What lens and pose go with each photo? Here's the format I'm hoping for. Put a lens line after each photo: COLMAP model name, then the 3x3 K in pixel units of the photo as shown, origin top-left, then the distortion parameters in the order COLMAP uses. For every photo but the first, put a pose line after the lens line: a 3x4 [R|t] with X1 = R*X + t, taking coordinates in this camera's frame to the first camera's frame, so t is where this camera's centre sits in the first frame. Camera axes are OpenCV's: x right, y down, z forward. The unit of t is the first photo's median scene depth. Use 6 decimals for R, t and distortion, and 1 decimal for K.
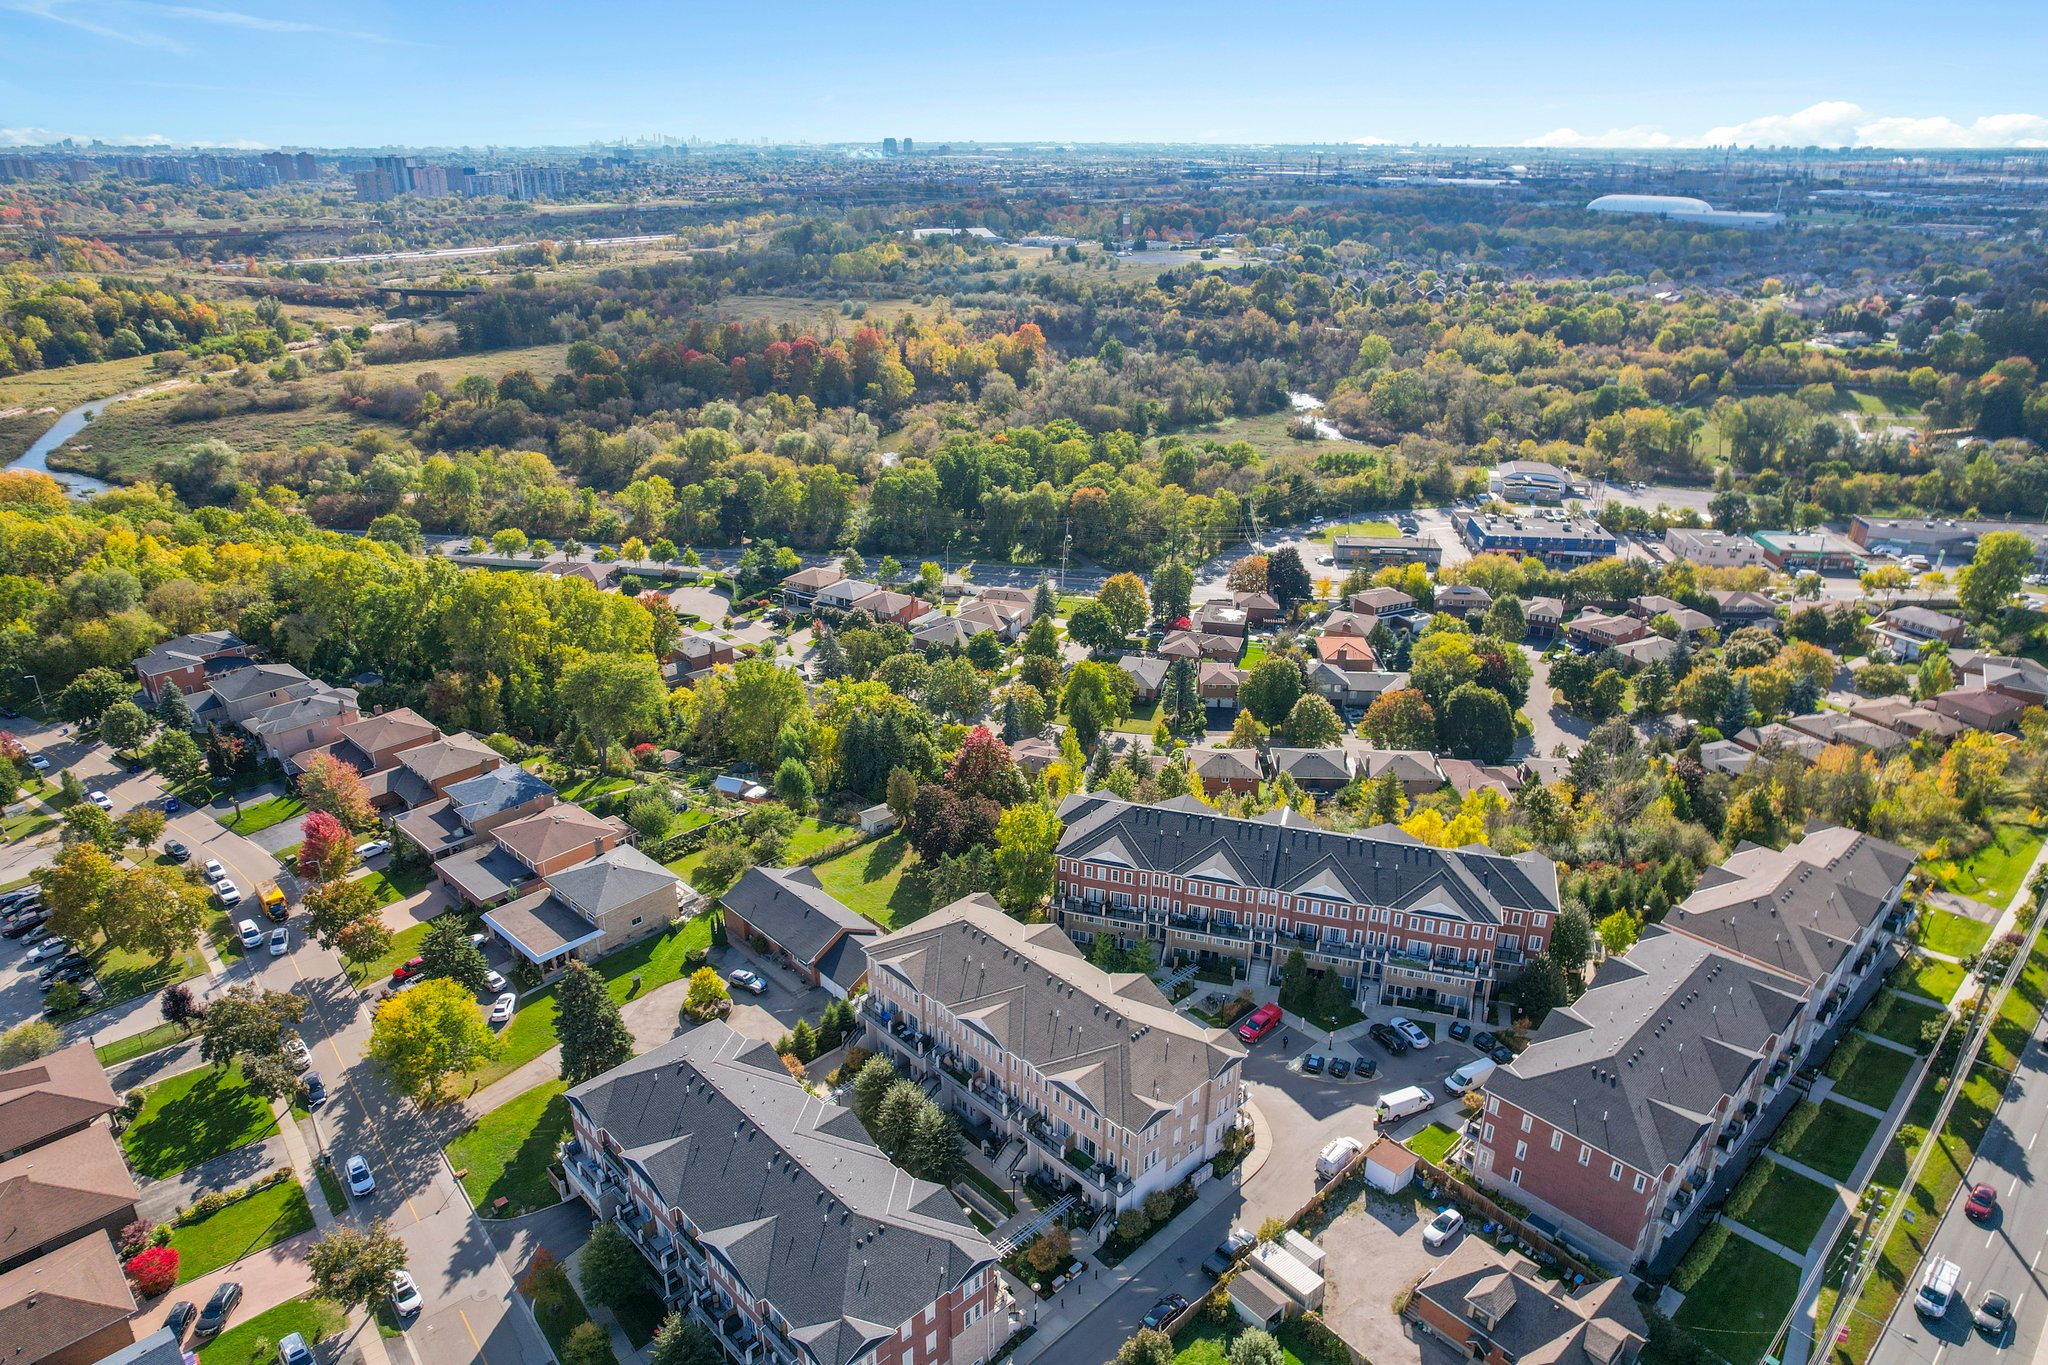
lens RADIAL K [[1310.3, 0, 1024.0], [0, 1310.3, 682.5], [0, 0, 1]] dist [-0.075947, 0.071137]
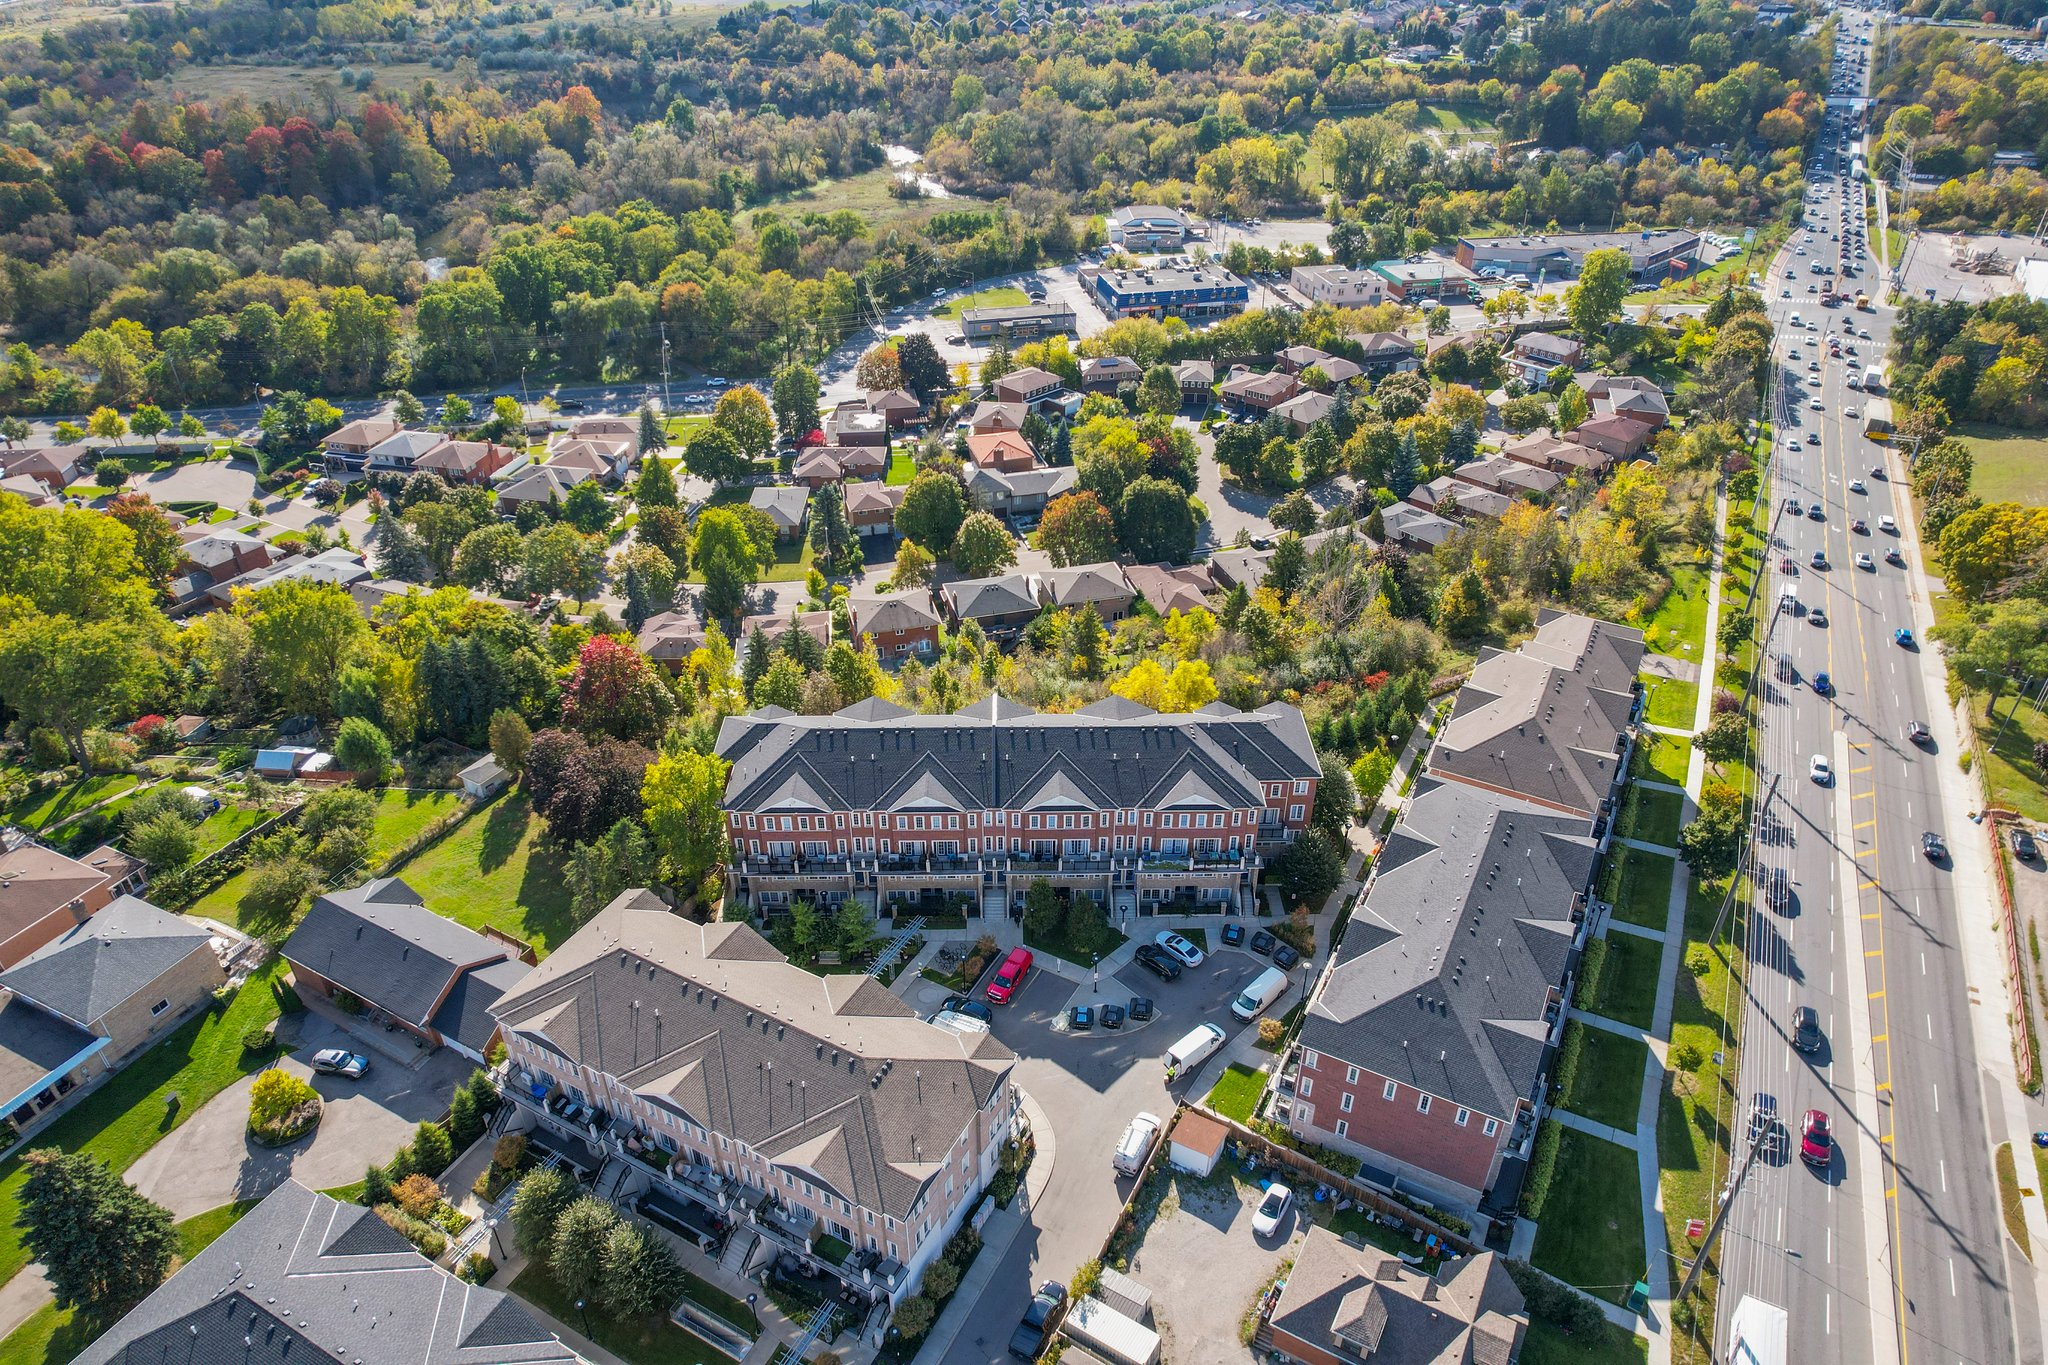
lens RADIAL K [[1301.5, 0, 1019.5], [0, 1301.5, 679.9], [0, 0, 1]] dist [-0.067653, 0.065917]
pose [[0.952868, -0.170659, 0.250835, 0.005671], [0.124240, 0.973781, 0.190563, -0.036073], [-0.276780, -0.150418, 0.949088, 0.111216]]
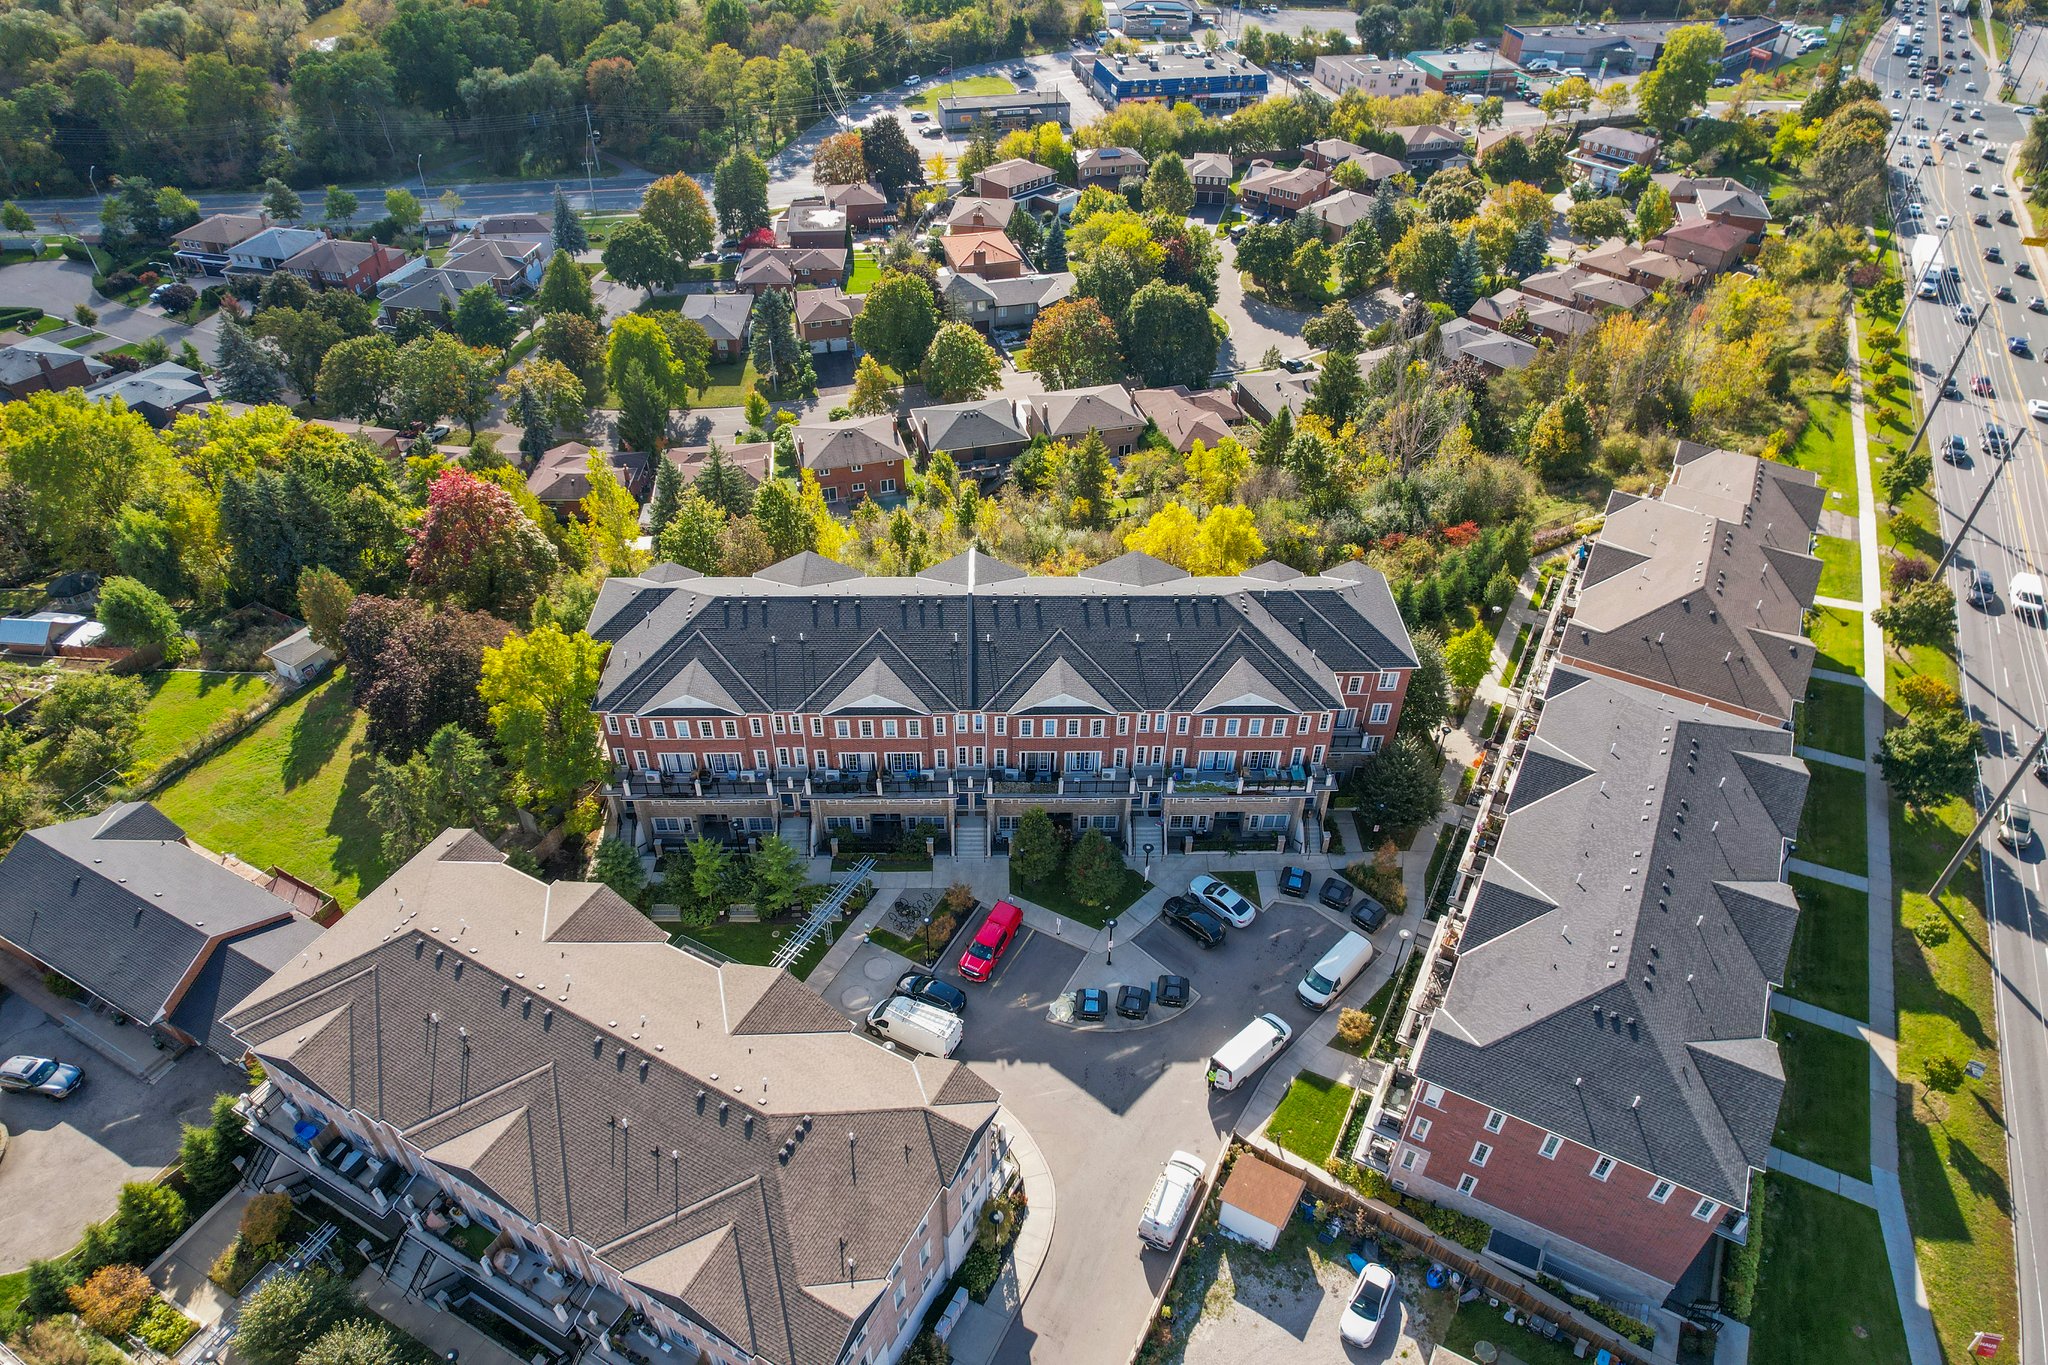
lens RADIAL K [[1306.3, 0, 1025.3], [0, 1306.3, 682.1], [0, 0, 1]] dist [-0.074010, 0.068354]
pose [[0.949276, -0.195472, 0.246303, 0.032939], [0.114626, 0.944518, 0.307811, -0.016003], [-0.292806, -0.263965, 0.919014, 0.217689]]
